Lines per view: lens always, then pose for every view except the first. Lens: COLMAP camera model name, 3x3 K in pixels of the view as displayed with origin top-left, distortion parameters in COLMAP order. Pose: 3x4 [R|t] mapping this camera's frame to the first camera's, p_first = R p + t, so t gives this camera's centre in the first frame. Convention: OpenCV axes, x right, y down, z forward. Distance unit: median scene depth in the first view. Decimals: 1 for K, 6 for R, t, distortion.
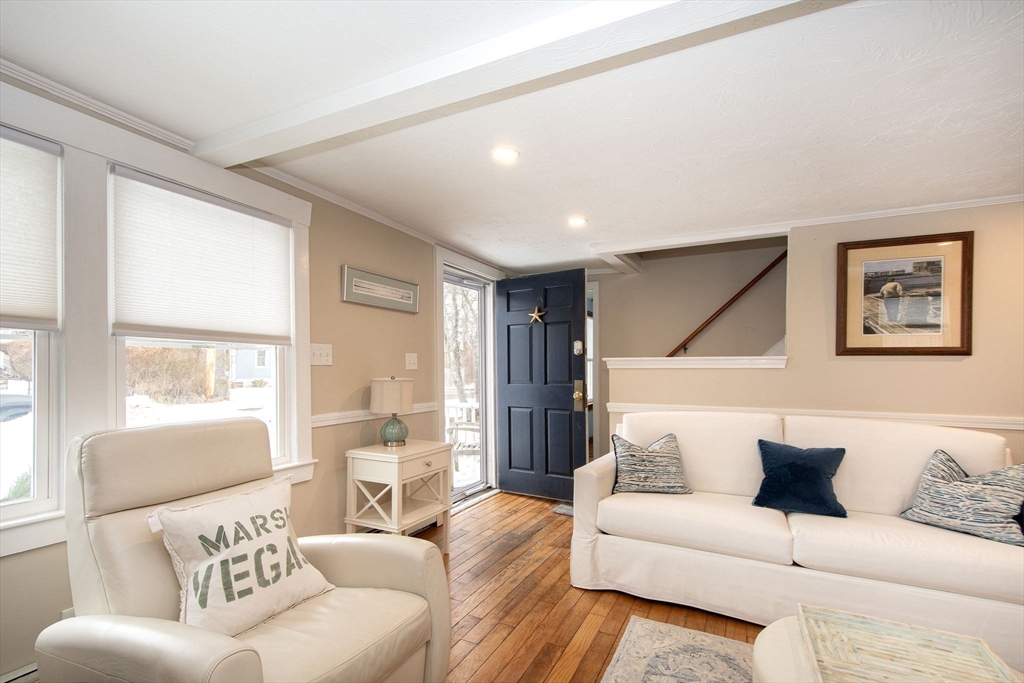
lens RADIAL K [[463.8, 0, 499.6], [0, 463.8, 359.4], [0, 0, 1]] dist [0.016031, -0.000738]
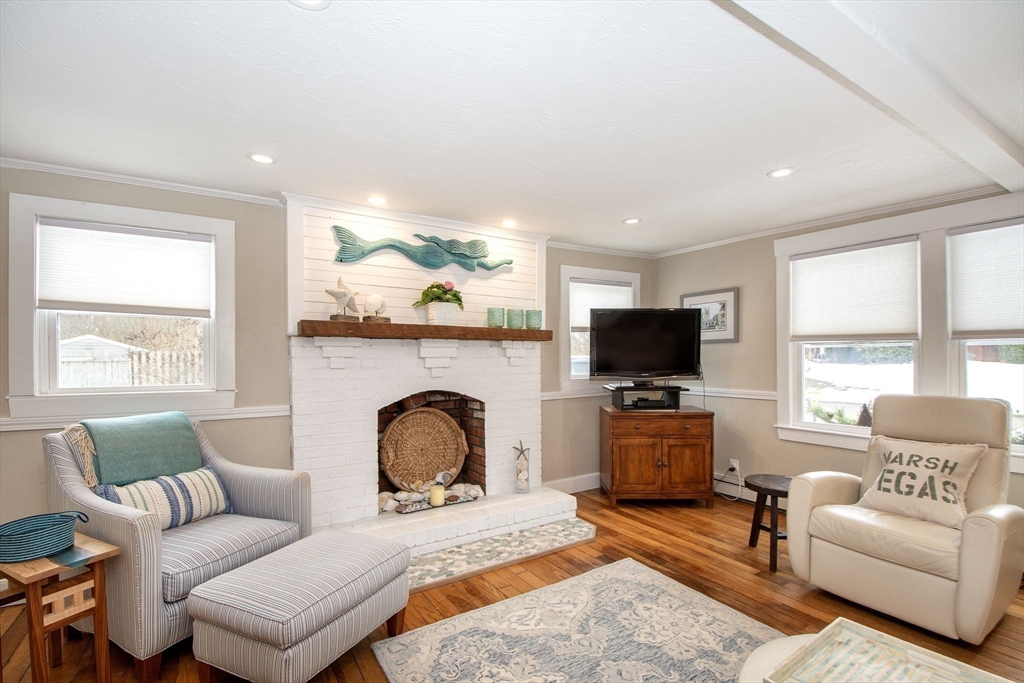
lens RADIAL K [[444.2, 0, 507.7], [0, 444.2, 361.4], [0, 0, 1]] dist [-0.000343, -0.008732]
pose [[-0.490546, -0.006822, -0.871389, 0.858888], [0.012983, 0.999801, -0.015135, 0.017341], [0.871319, -0.018738, -0.490360, 0.325732]]
